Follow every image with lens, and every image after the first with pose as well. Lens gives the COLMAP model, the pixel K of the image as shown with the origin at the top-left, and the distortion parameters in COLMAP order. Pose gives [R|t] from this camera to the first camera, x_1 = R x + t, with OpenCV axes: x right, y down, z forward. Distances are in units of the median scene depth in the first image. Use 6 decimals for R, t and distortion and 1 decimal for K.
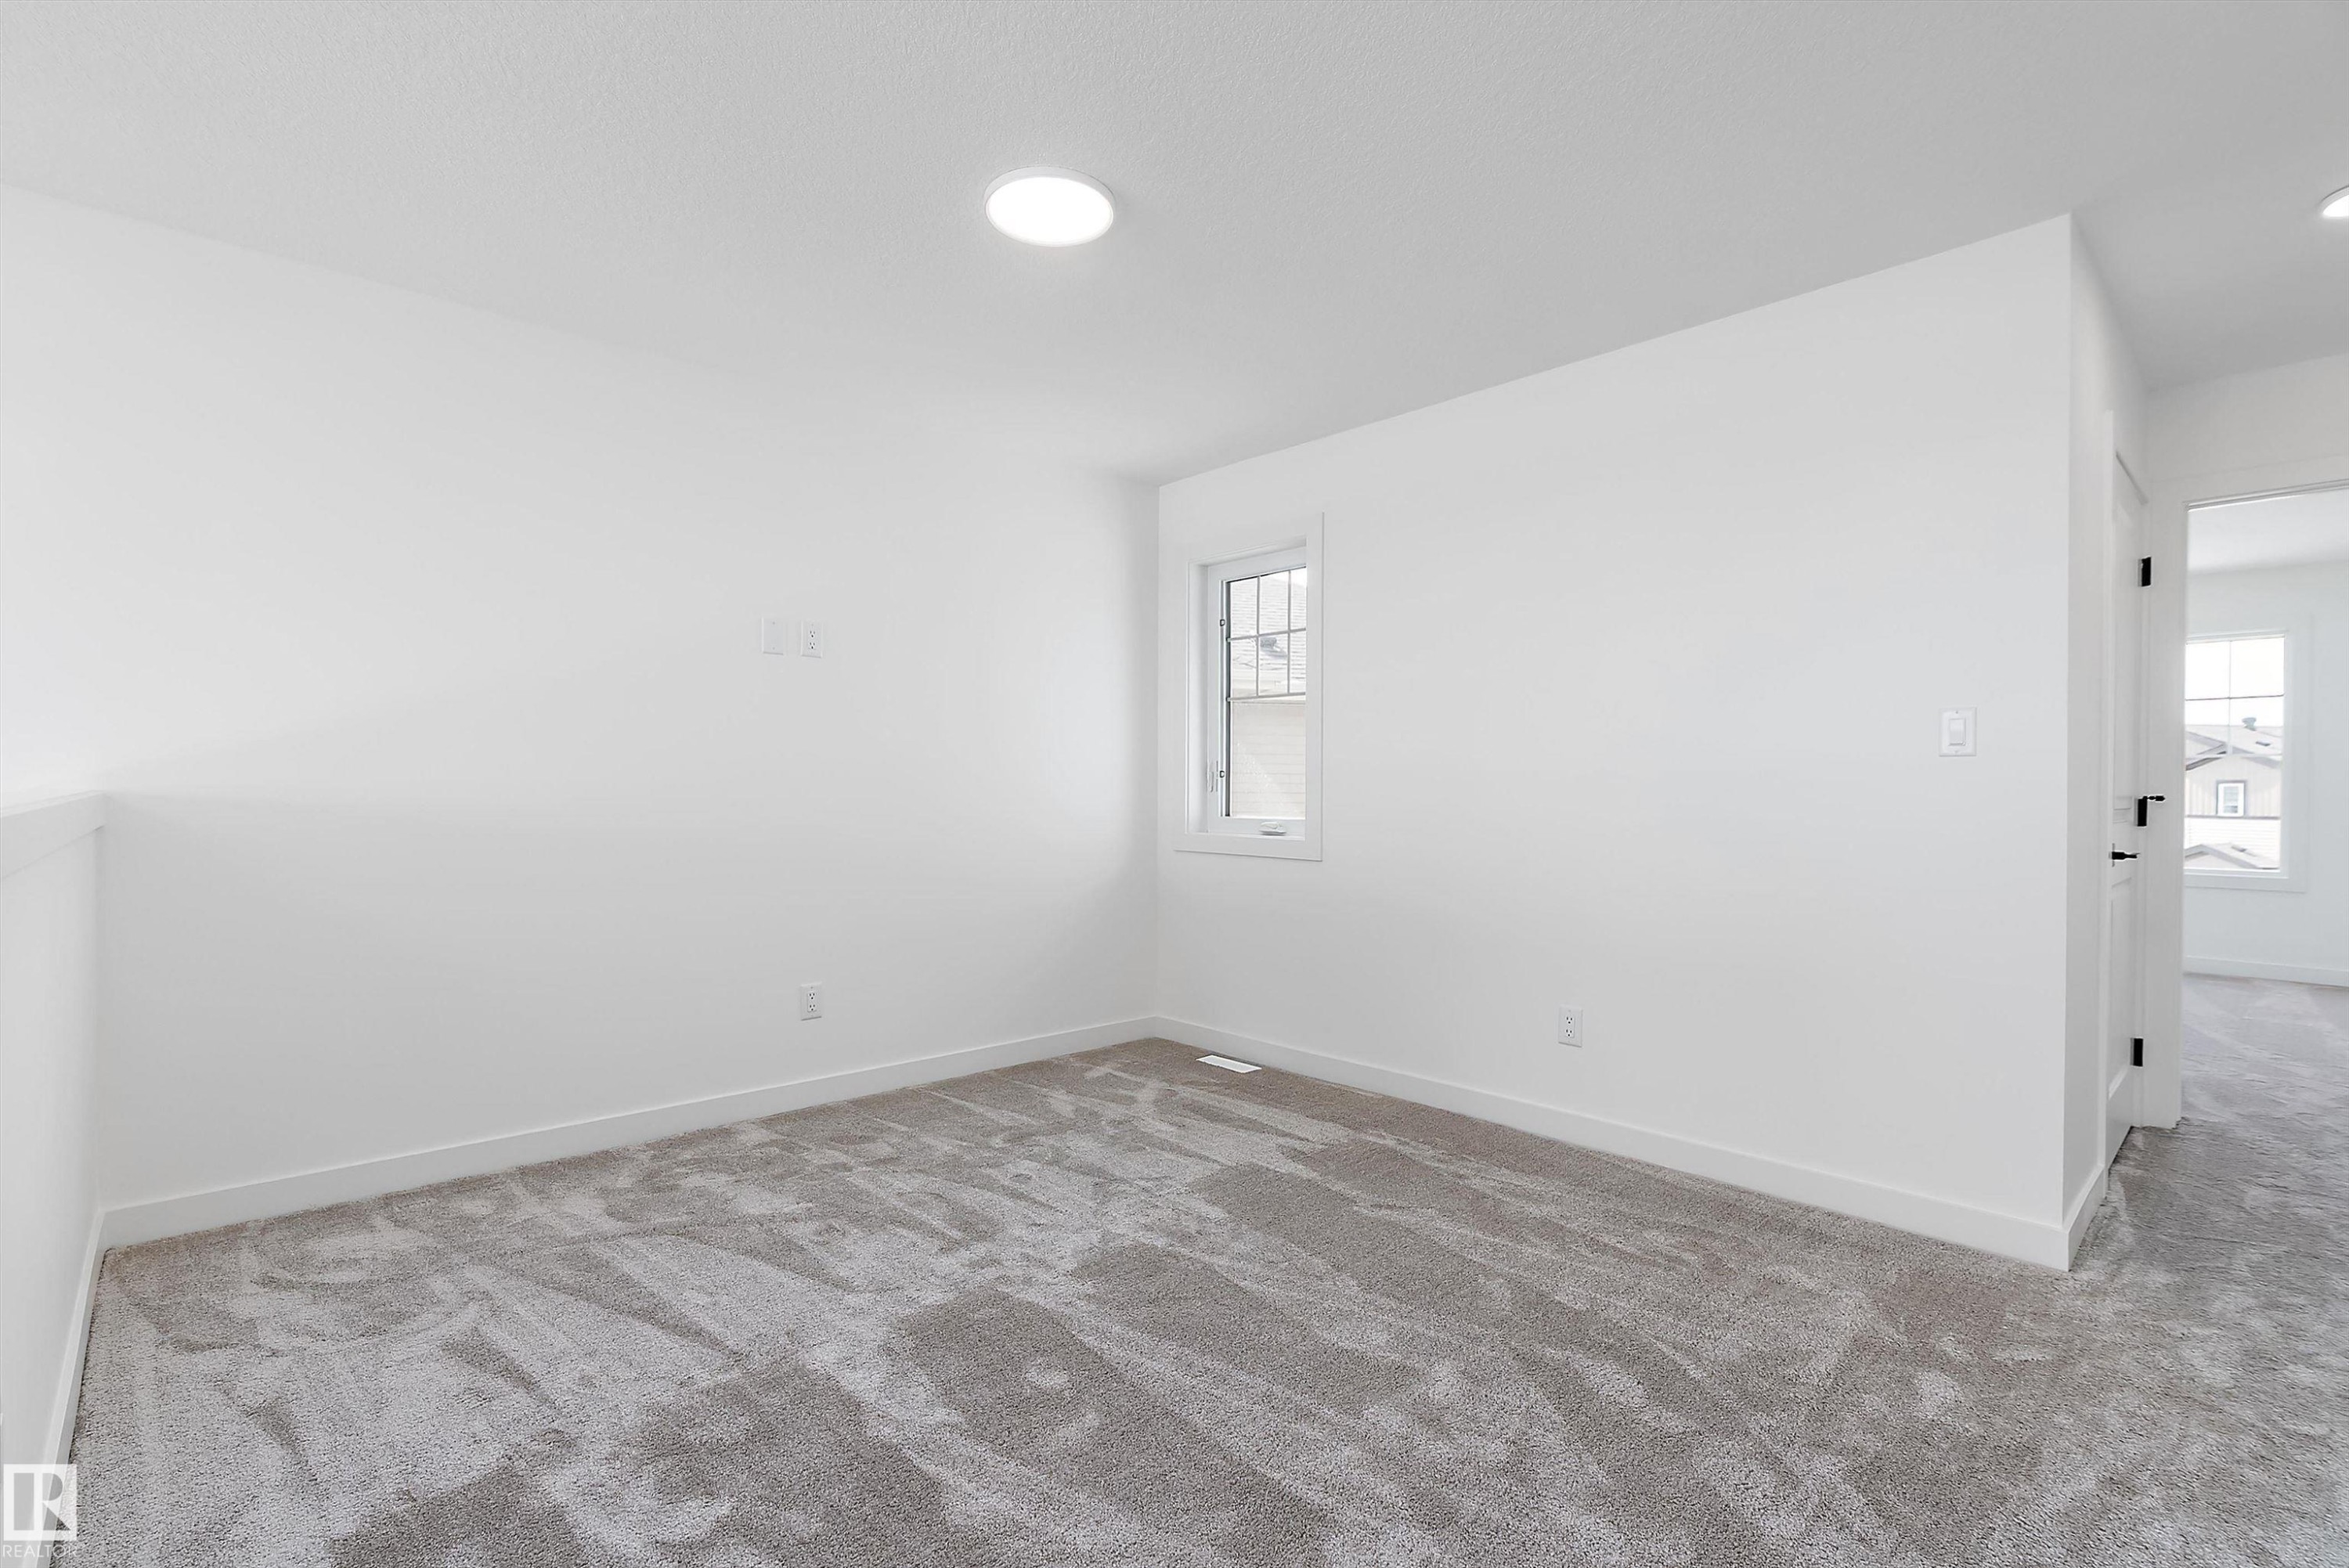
lens RADIAL K [[1051.7, 0, 1160.7], [0, 1051.7, 779.8], [0, 0, 1]] dist [-0.009414, -0.000044]
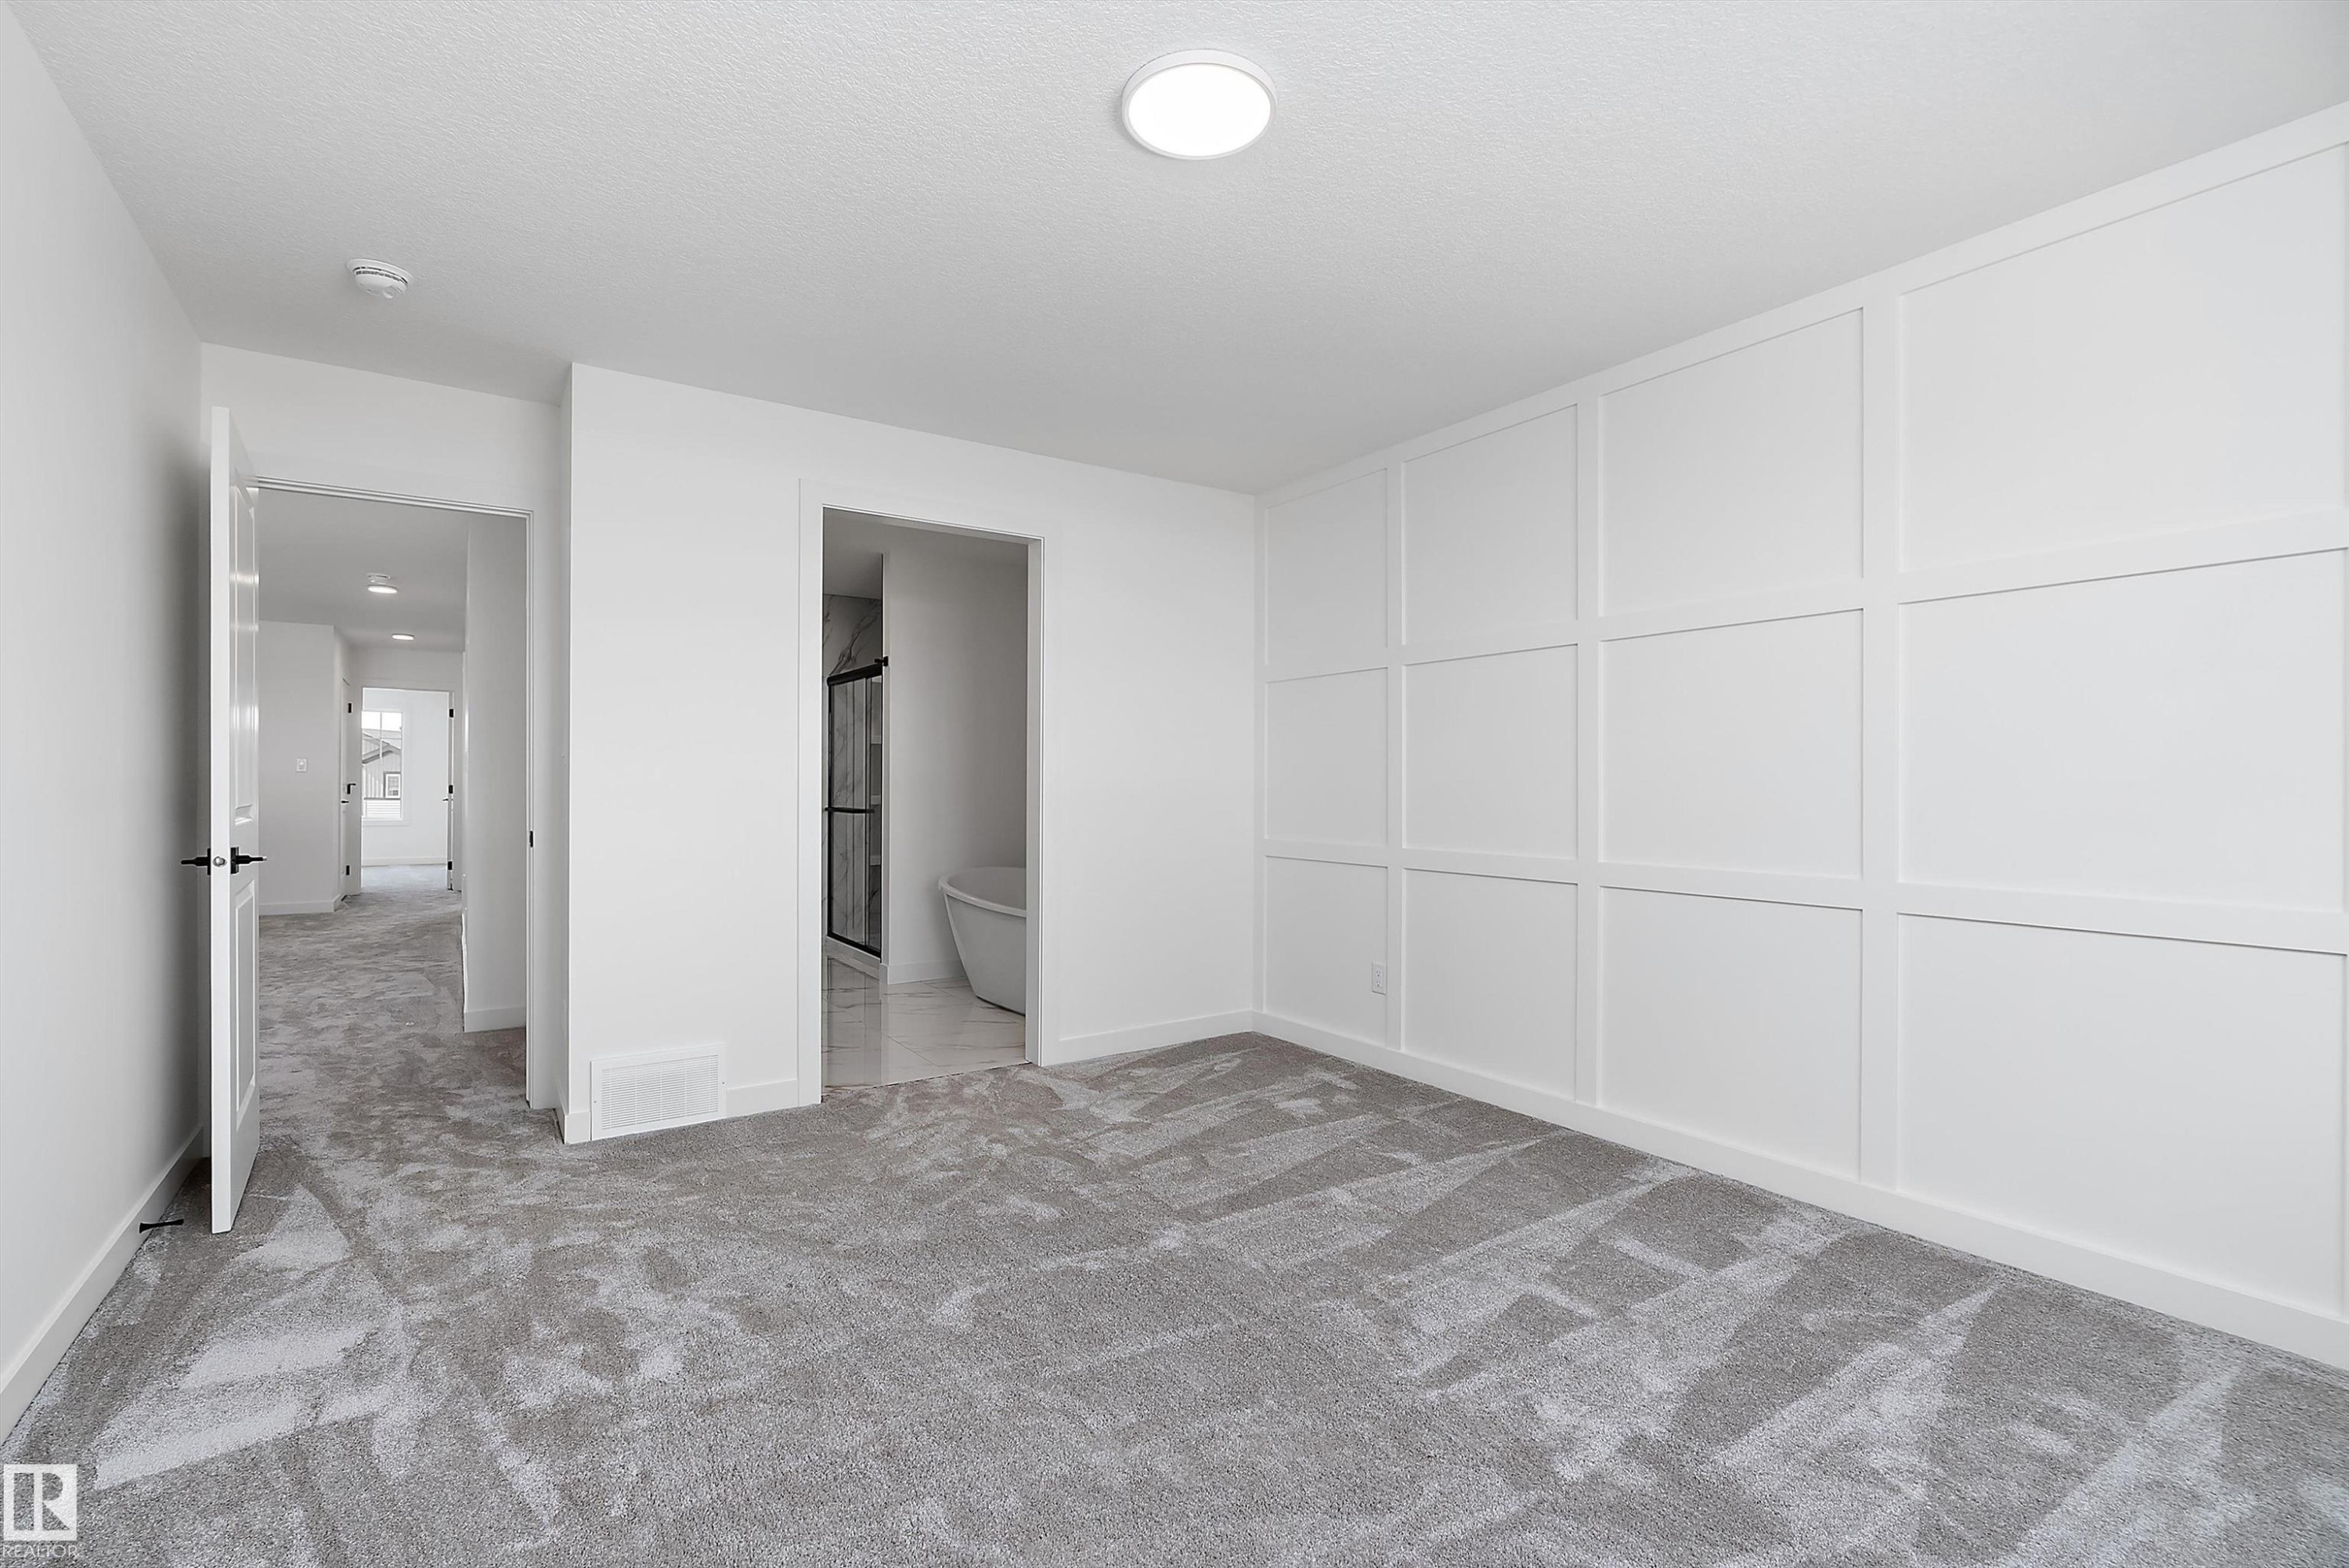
lens RADIAL K [[1061.3, 0, 1162.4], [0, 1061.3, 799.5], [0, 0, 1]] dist [-0.005798, -0.000105]
pose [[0.145436, -0.016741, 0.989226, -1.618081], [-0.013779, 0.999726, 0.018944, -0.026307], [-0.989272, -0.016386, 0.145165, -1.642583]]
